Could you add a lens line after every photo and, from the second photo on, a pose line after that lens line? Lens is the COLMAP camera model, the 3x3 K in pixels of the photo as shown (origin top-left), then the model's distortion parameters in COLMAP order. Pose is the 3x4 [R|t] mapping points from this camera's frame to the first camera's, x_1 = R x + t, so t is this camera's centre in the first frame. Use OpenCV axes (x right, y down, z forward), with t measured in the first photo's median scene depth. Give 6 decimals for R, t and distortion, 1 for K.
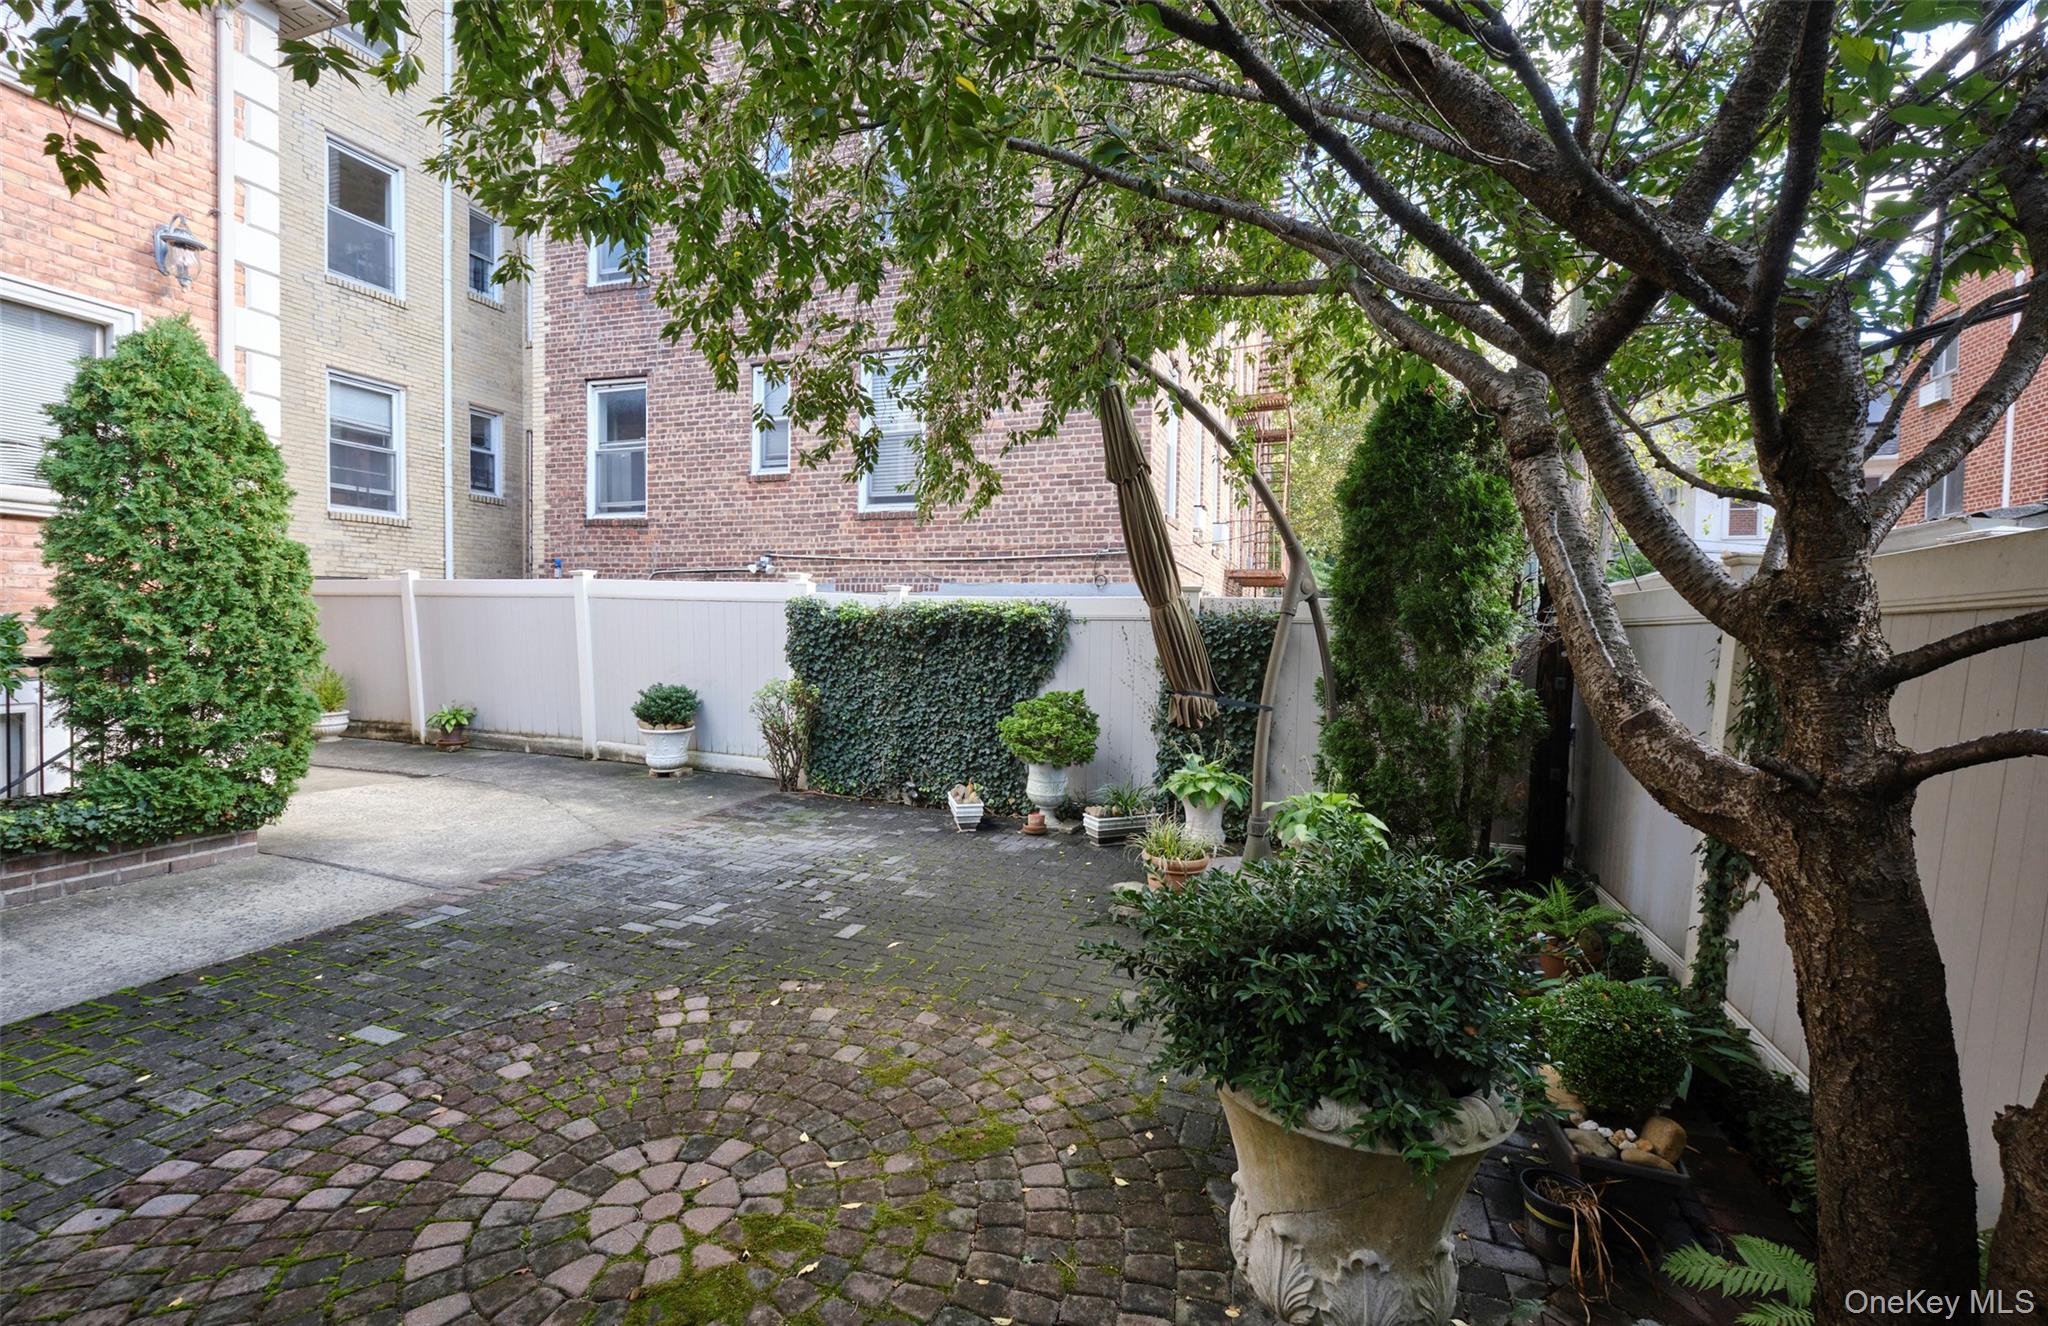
lens RADIAL K [[860.3, 0, 1021.0], [0, 860.3, 654.8], [0, 0, 1]] dist [-0.003990, -0.000510]
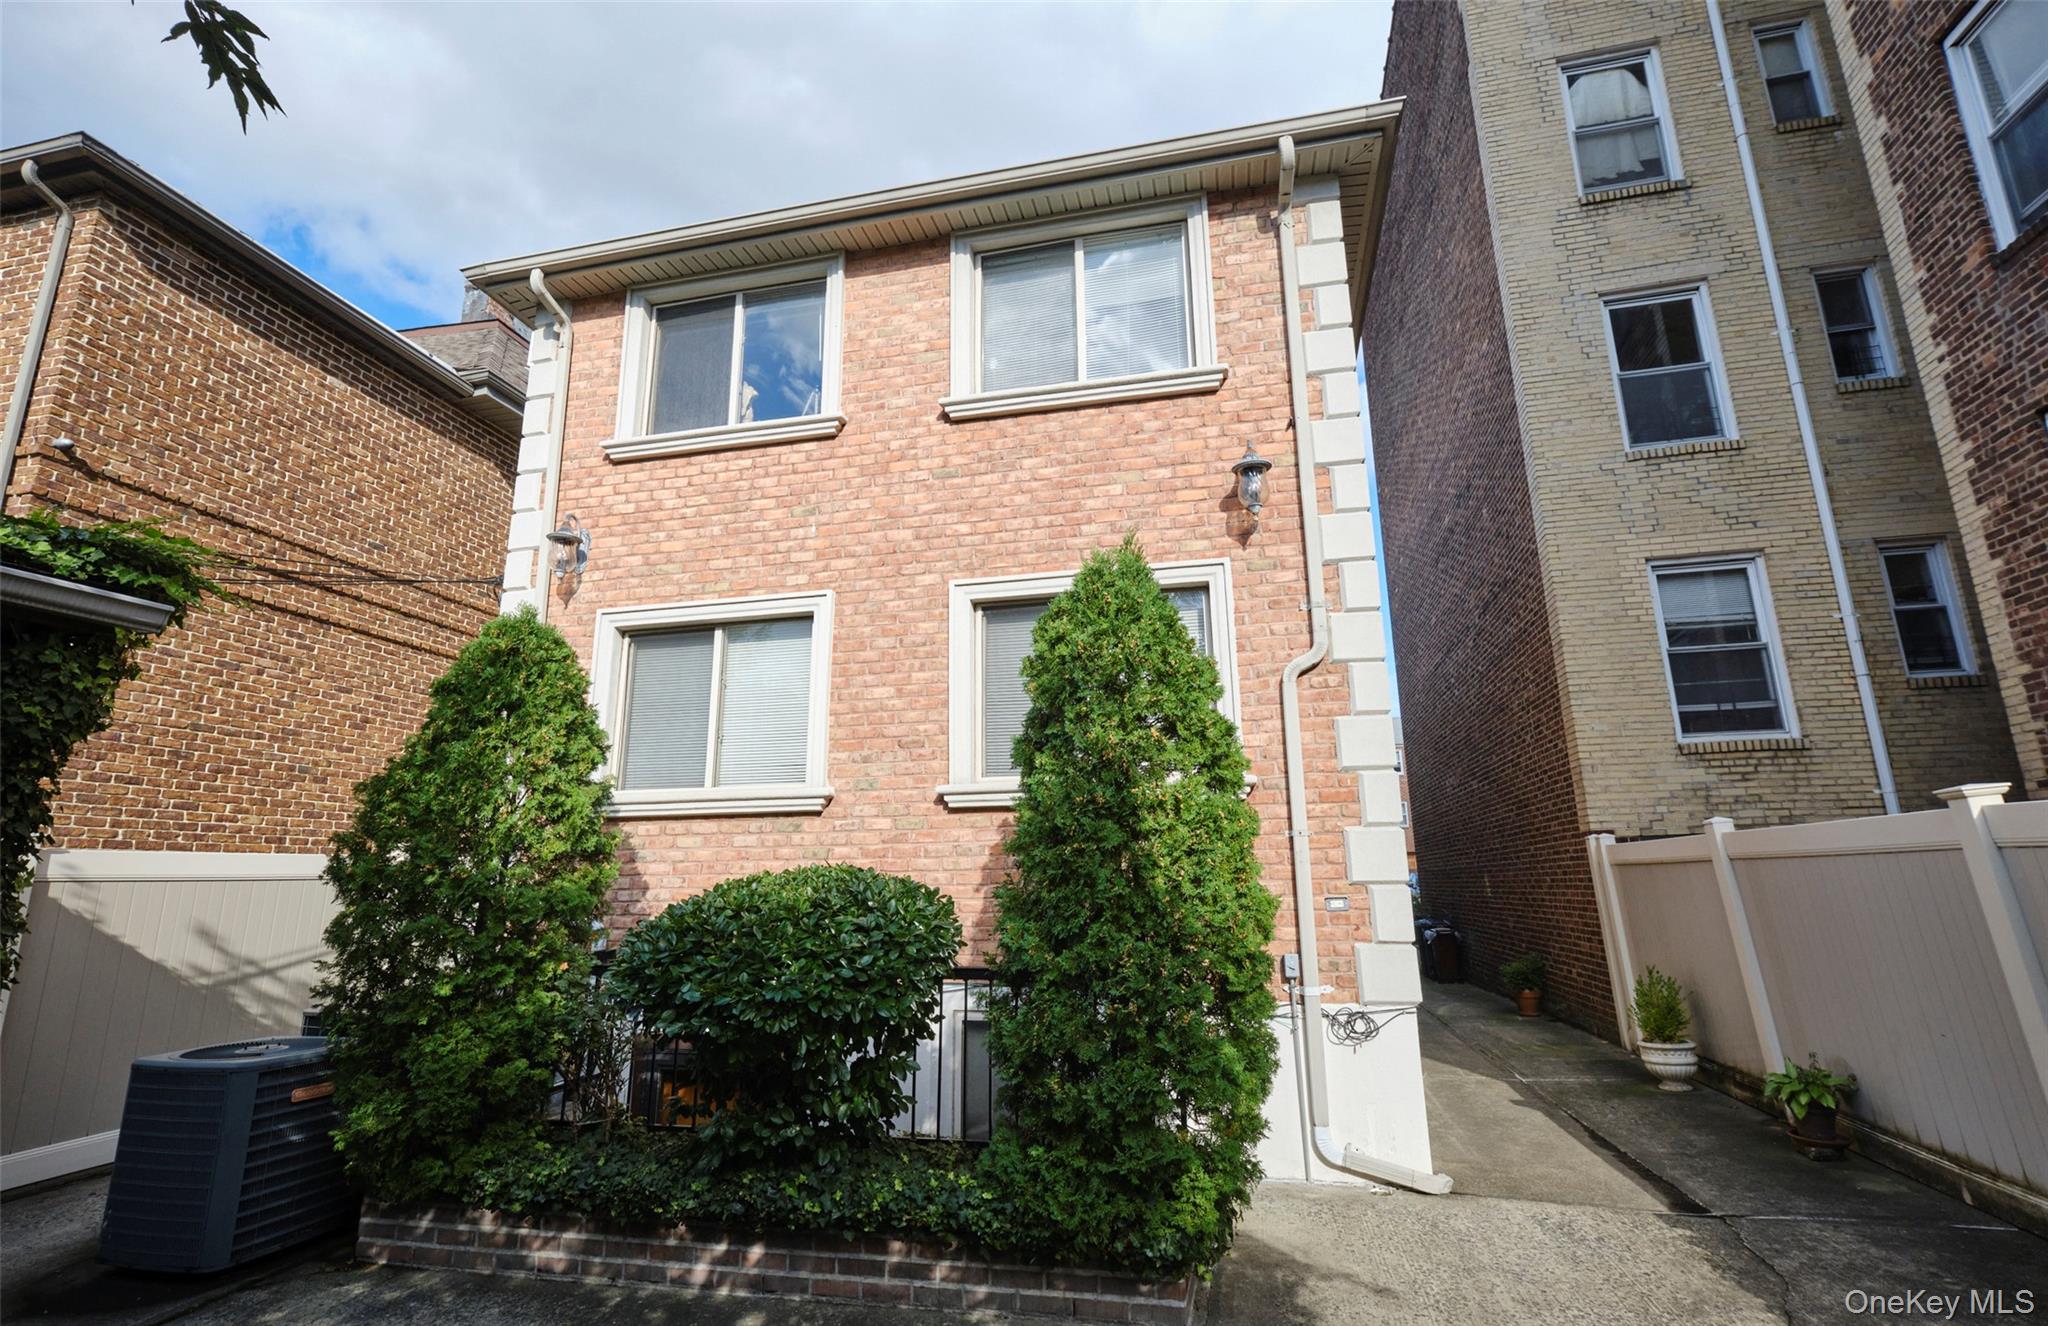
lens RADIAL K [[959.5, 0, 1024.8], [0, 959.5, 654.3], [0, 0, 1]] dist [0.002427, 0.000459]
pose [[0.112923, -0.251654, -0.961207, -0.135073], [-0.015372, 0.966836, -0.254934, -0.054235], [0.993485, 0.043564, 0.105309, 0.830855]]
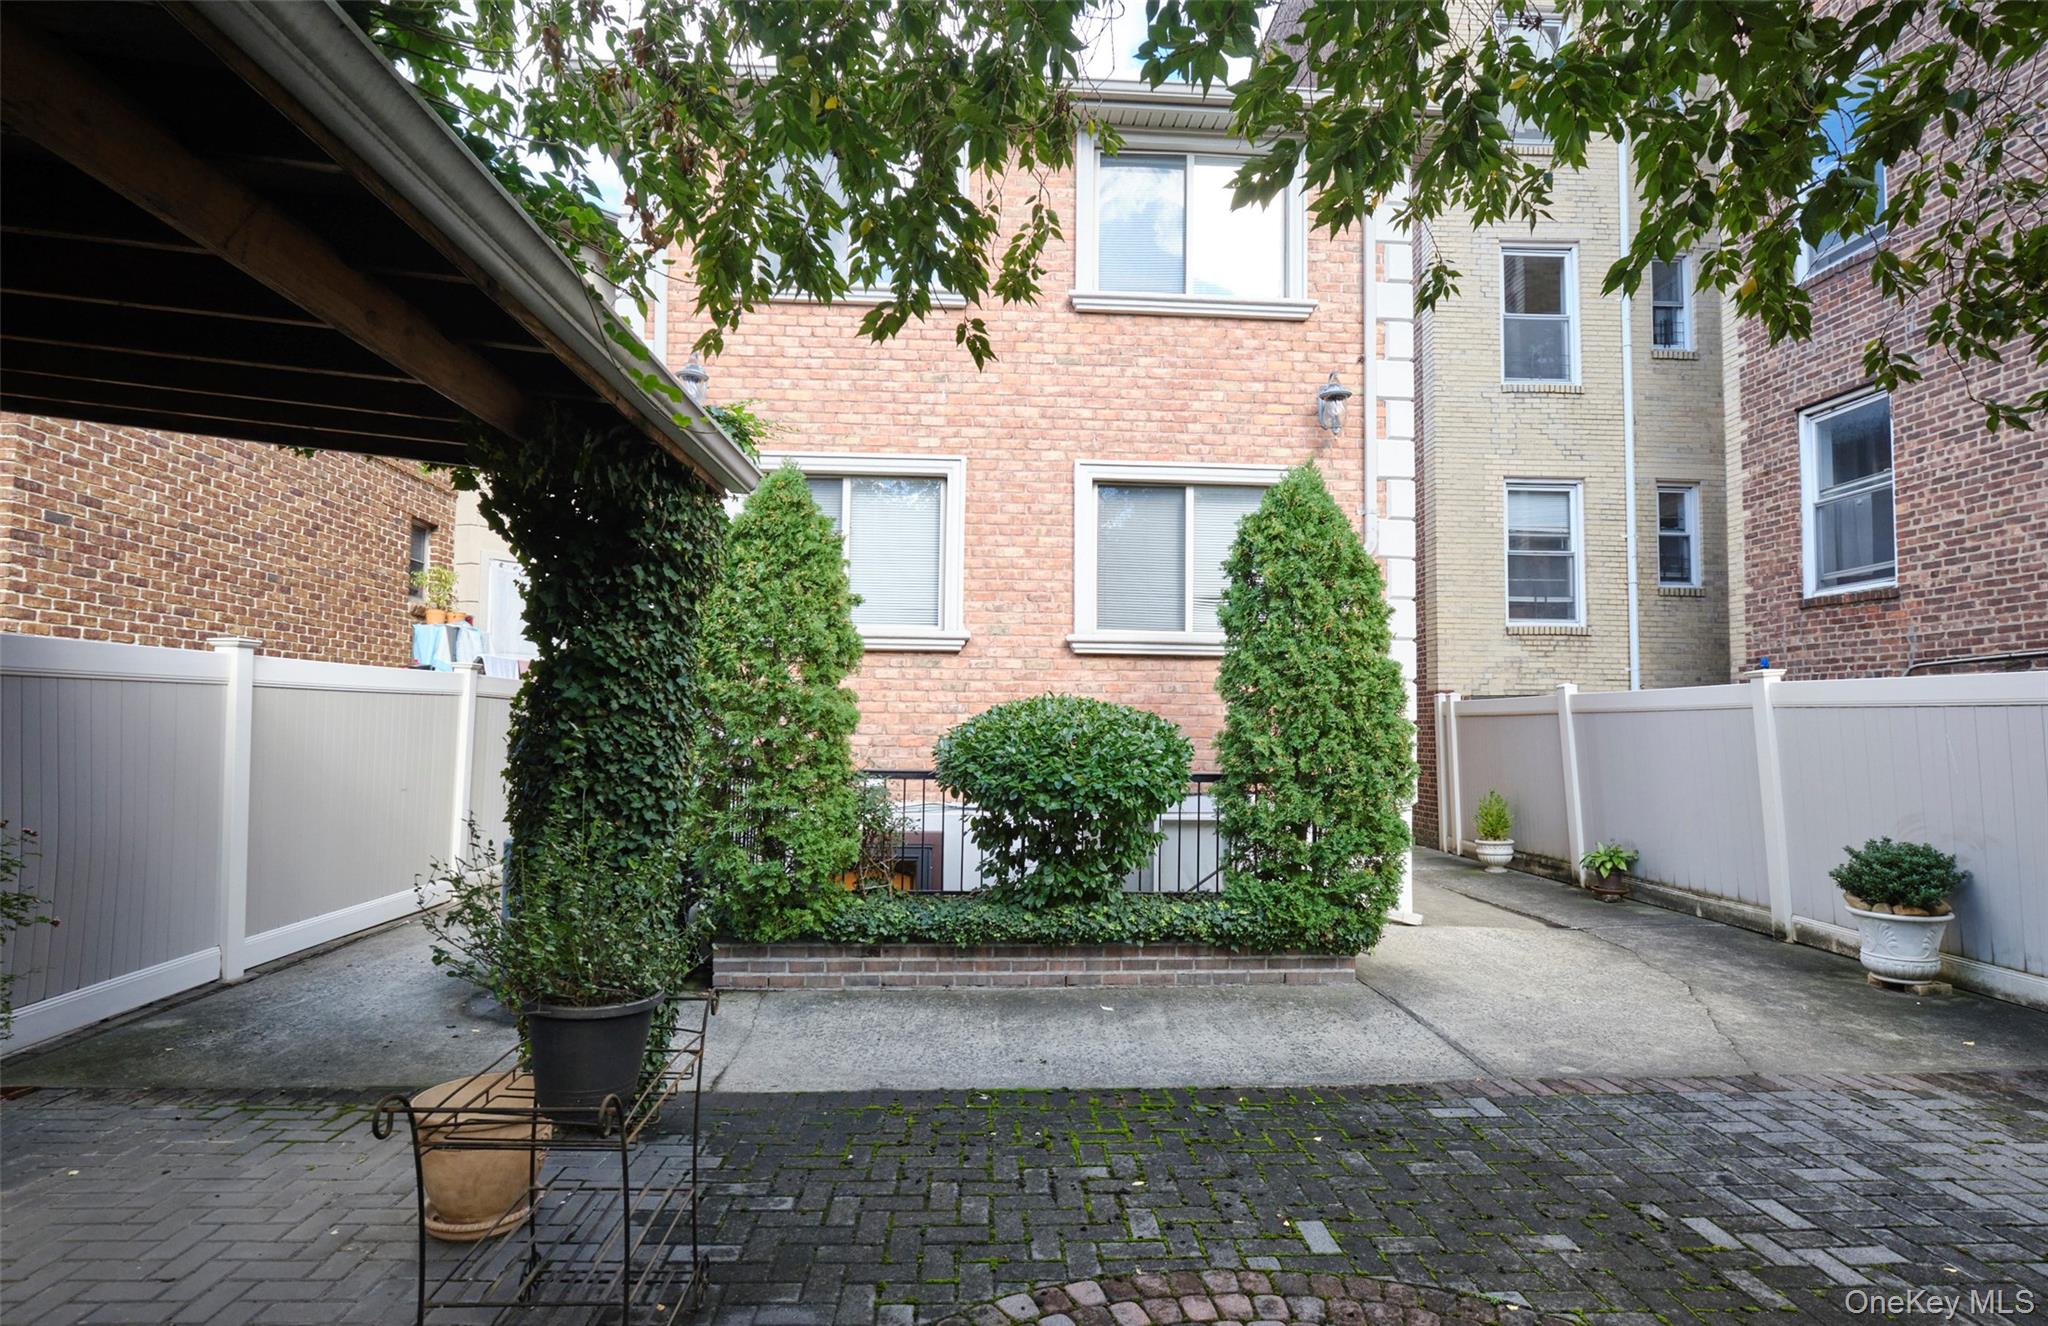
lens RADIAL K [[1019.3, 0, 1031.4], [0, 1019.3, 683.6], [0, 0, 1]] dist [-0.011262, 0.001750]
pose [[0.385248, -0.057478, -0.921021, 0.054343], [-0.031716, 0.996644, -0.075464, -0.007225], [0.922268, 0.058283, 0.382132, 0.208372]]
